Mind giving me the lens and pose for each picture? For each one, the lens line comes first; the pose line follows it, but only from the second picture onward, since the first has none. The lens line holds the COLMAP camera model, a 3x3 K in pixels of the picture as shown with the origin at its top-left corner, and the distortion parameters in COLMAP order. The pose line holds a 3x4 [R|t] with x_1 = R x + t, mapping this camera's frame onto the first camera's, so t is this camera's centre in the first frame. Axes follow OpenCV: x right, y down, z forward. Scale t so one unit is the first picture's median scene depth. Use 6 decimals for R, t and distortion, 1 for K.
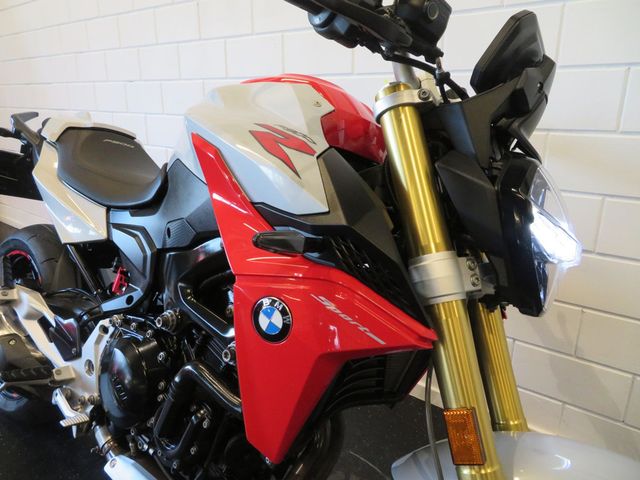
lens RADIAL K [[461.3, 0, 314.4], [0, 461.3, 239.4], [0, 0, 1]] dist [0.002563, -0.000579]
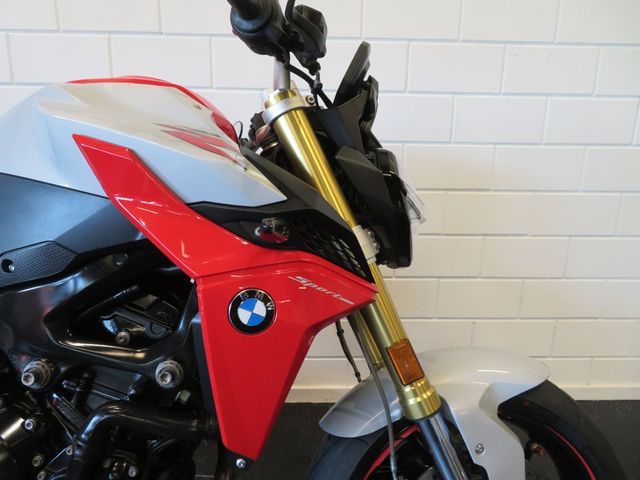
lens RADIAL K [[461.3, 0, 323.1], [0, 461.3, 240.6], [0, 0, 1]] dist [0.002563, -0.000579]
pose [[0.771417, -0.140700, 0.620579, -0.515965], [0.169868, 0.985391, 0.012256, 0.030981], [-0.613237, 0.095962, 0.784048, 0.082372]]
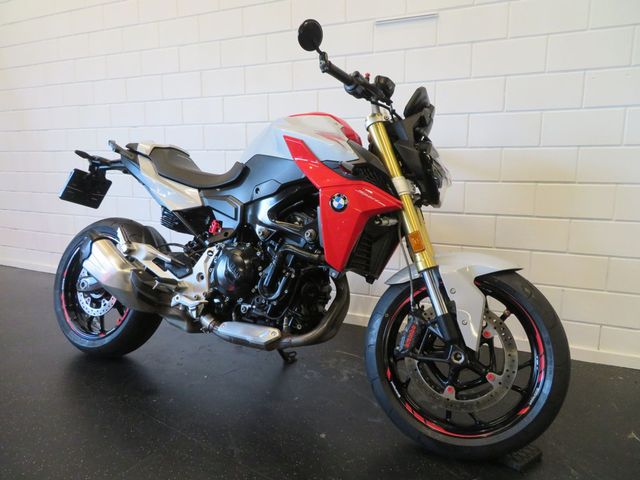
lens RADIAL K [[461.3, 0, 321.8], [0, 461.3, 241.0], [0, 0, 1]] dist [0.002563, -0.000579]
pose [[0.975806, -0.043452, 0.214276, -0.640905], [0.068884, 0.991240, -0.112685, 0.577640], [-0.207502, 0.124719, 0.970251, -1.206291]]
